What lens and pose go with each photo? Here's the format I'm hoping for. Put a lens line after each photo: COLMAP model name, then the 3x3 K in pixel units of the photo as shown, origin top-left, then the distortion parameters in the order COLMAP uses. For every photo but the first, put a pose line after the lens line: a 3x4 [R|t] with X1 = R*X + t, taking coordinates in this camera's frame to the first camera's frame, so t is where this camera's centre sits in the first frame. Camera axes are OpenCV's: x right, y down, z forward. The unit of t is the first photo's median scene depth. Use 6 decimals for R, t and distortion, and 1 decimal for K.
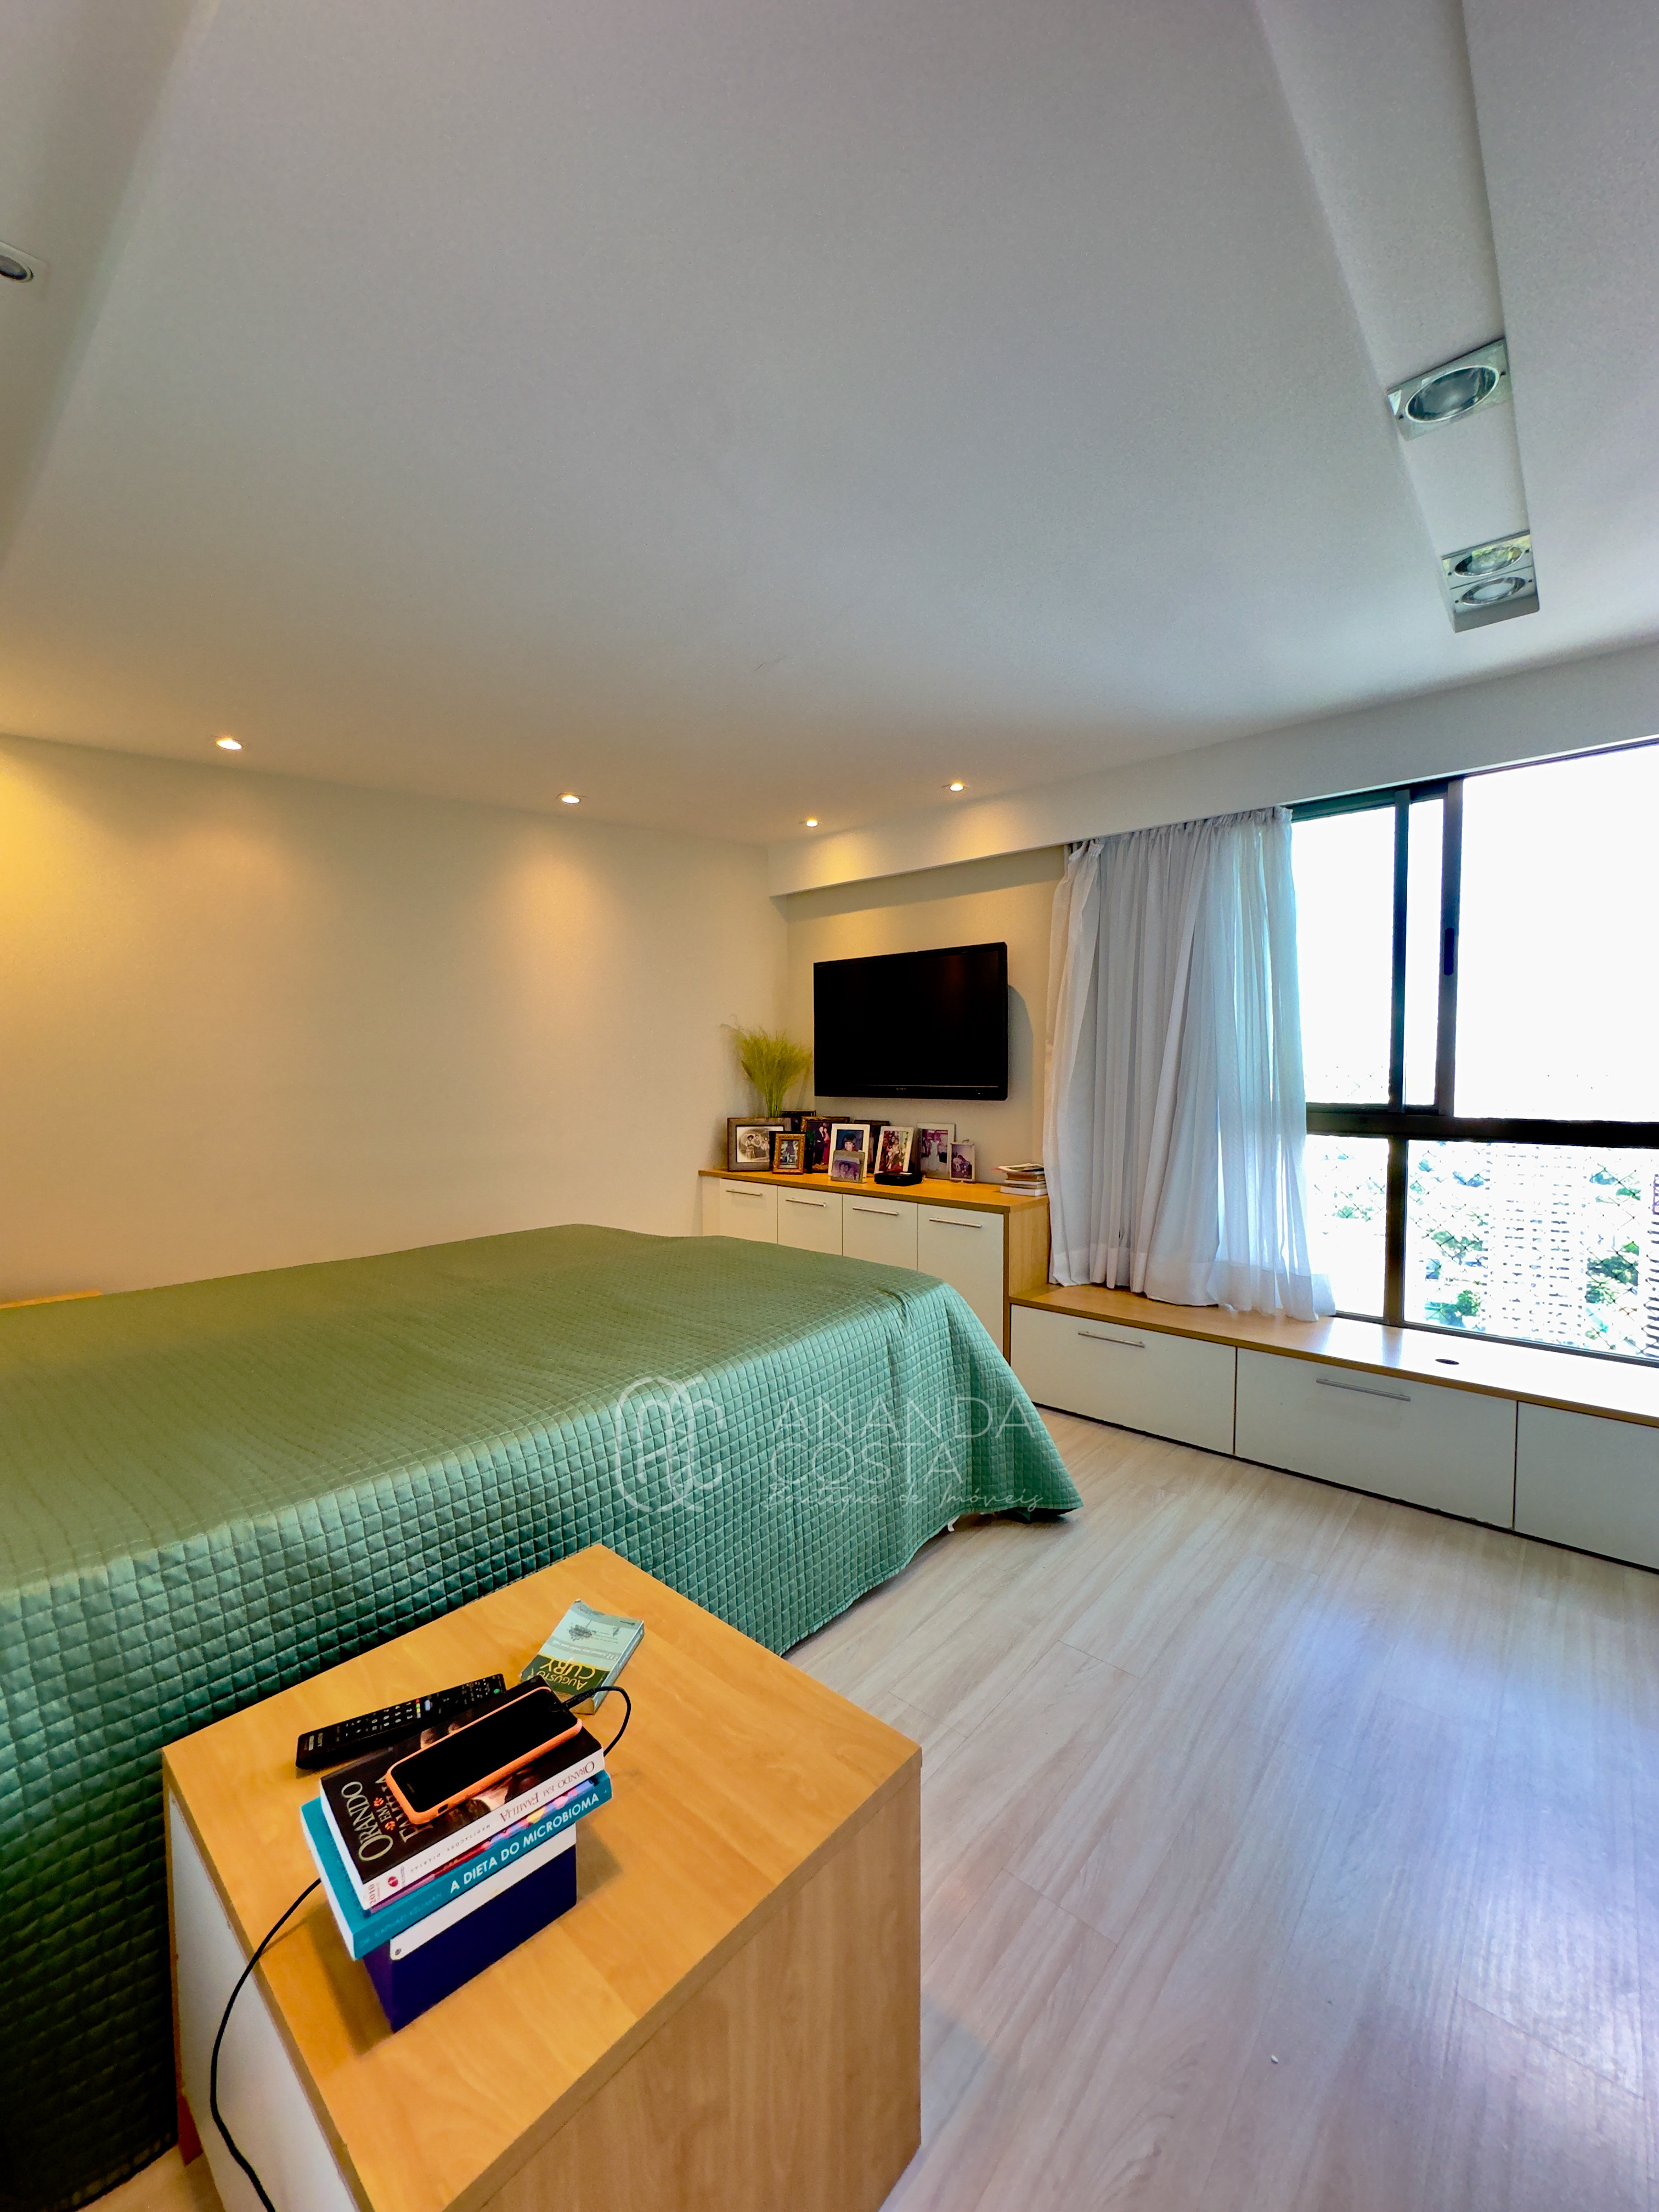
lens RADIAL K [[885.0, 0, 831.3], [0, 885.0, 1108.3], [0, 0, 1]] dist [-0.005573, 0.001200]
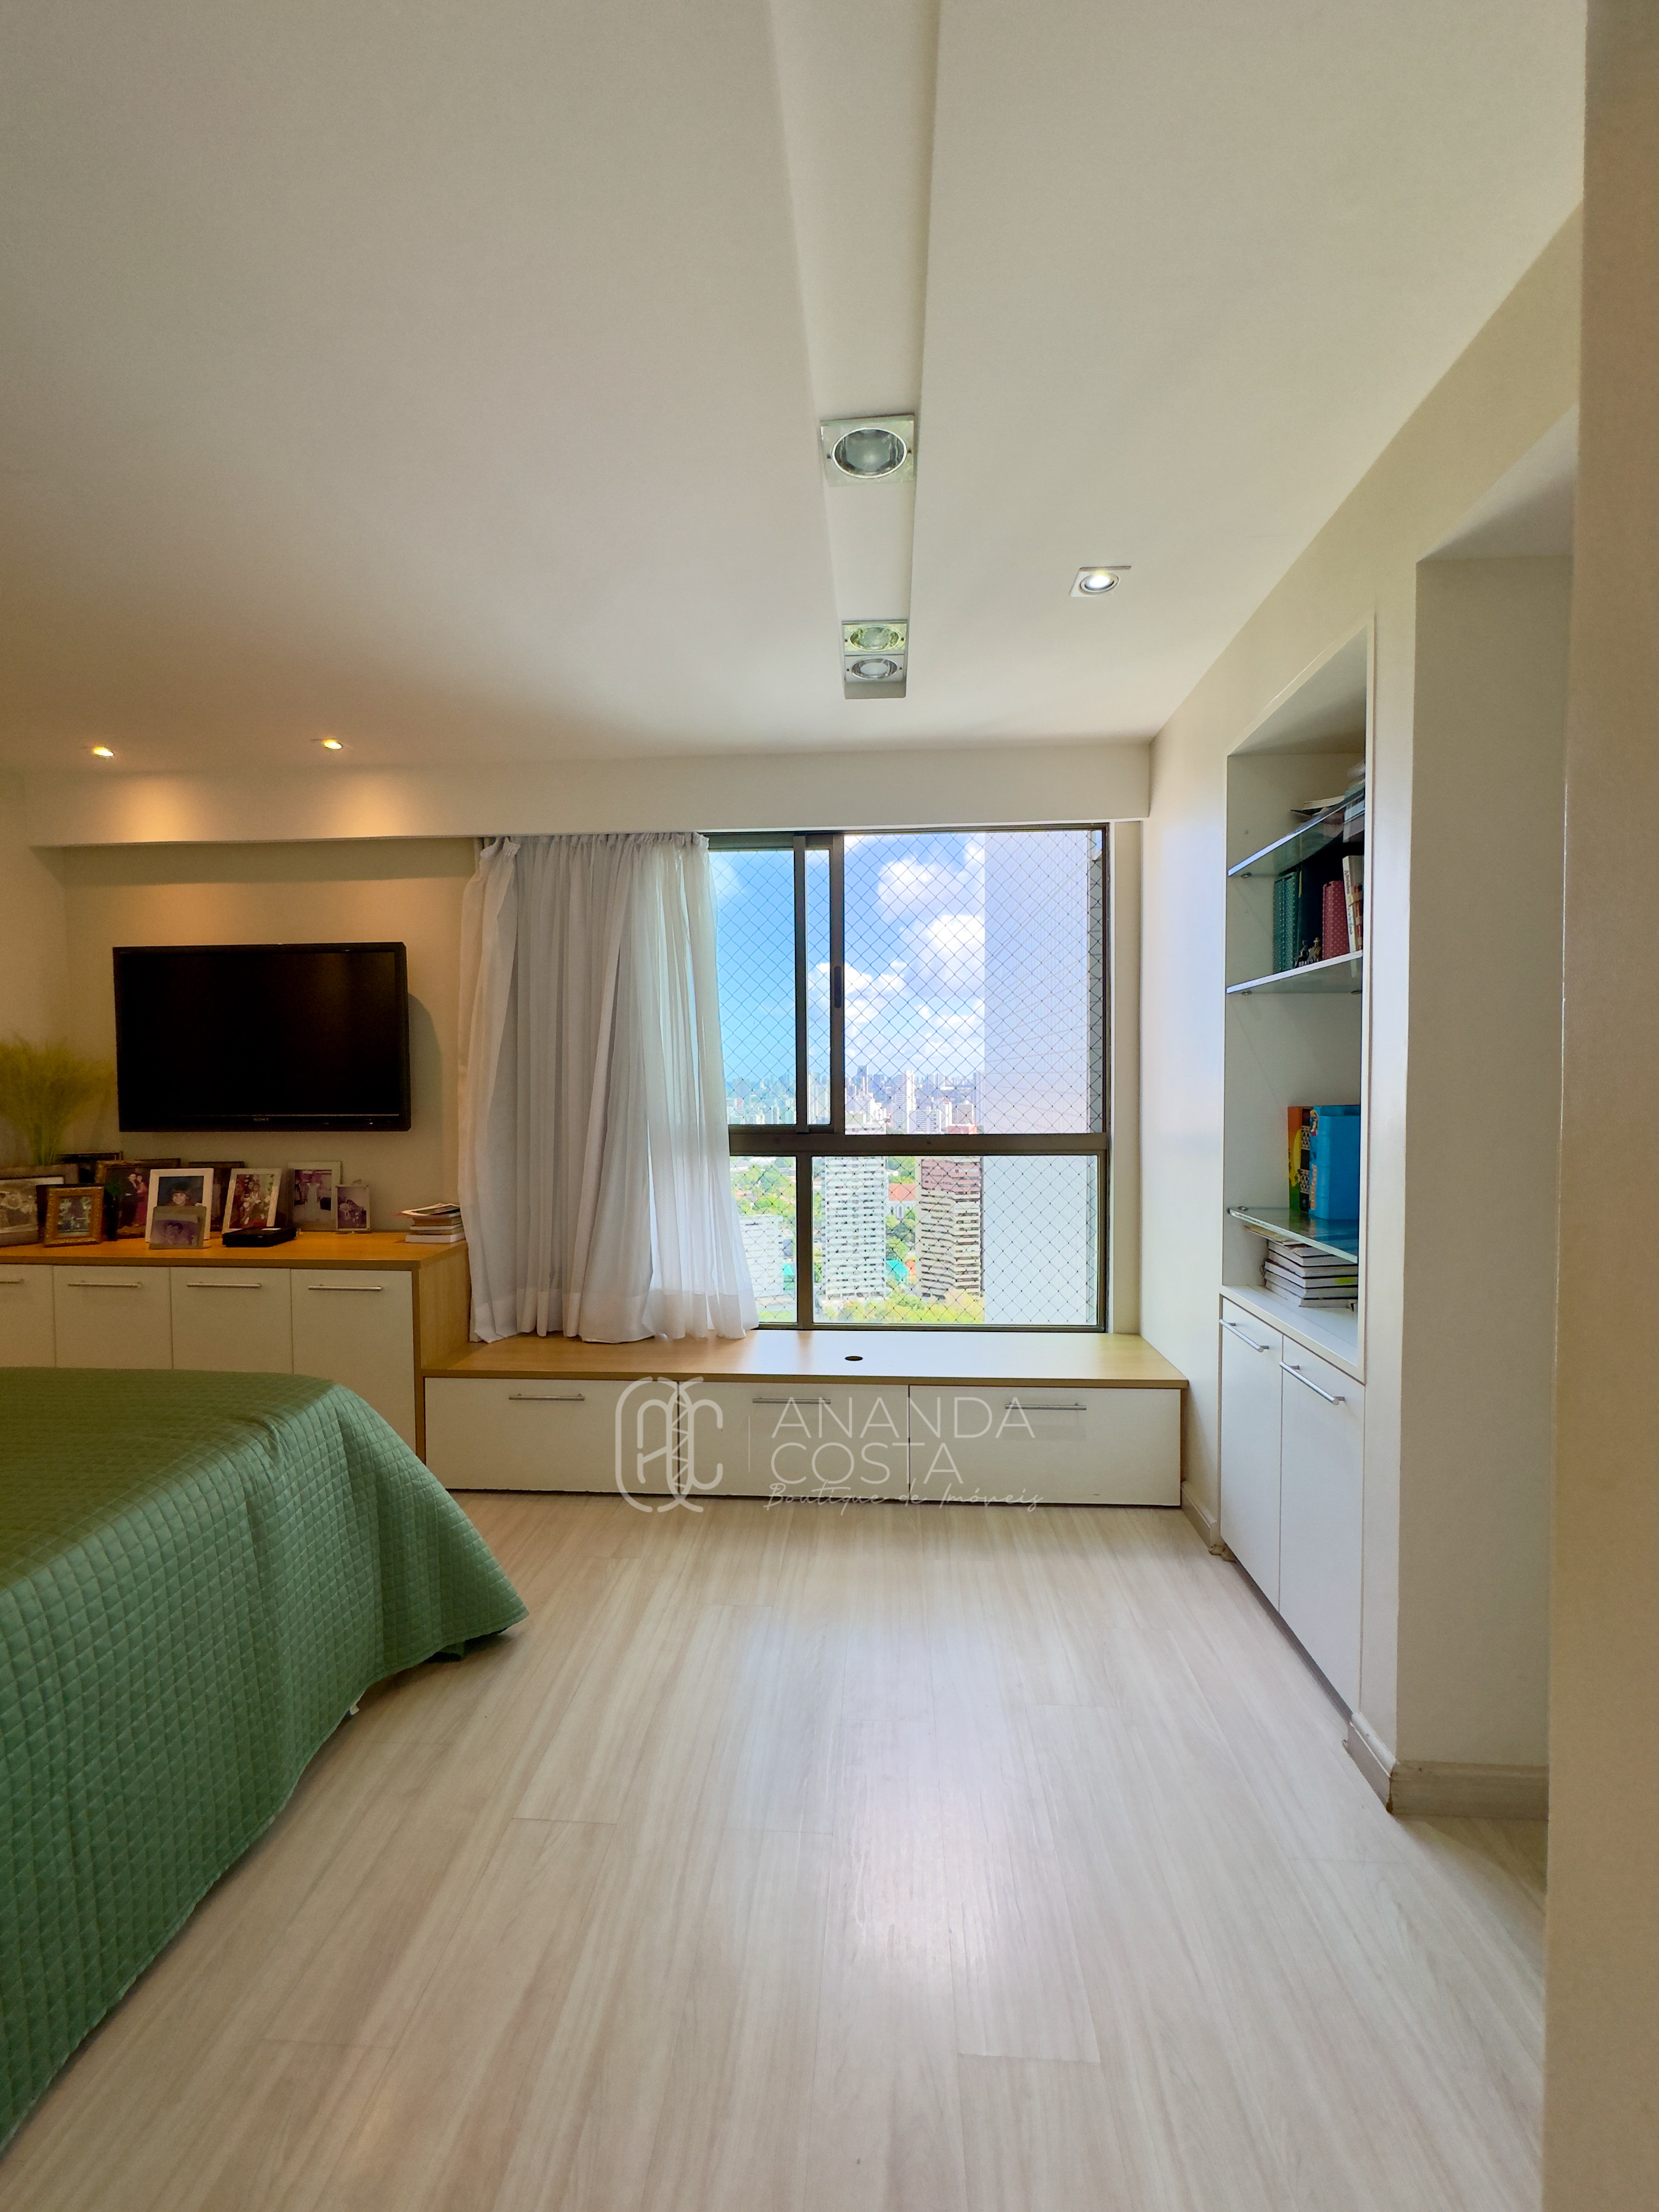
lens RADIAL K [[885.0, 0, 831.3], [0, 885.0, 1108.3], [0, 0, 1]] dist [-0.005573, 0.001200]
pose [[0.795406, -0.019189, 0.605773, 0.009120], [0.028982, 0.999559, -0.006392, -0.014236], [-0.605384, 0.022641, 0.795612, 0.098660]]
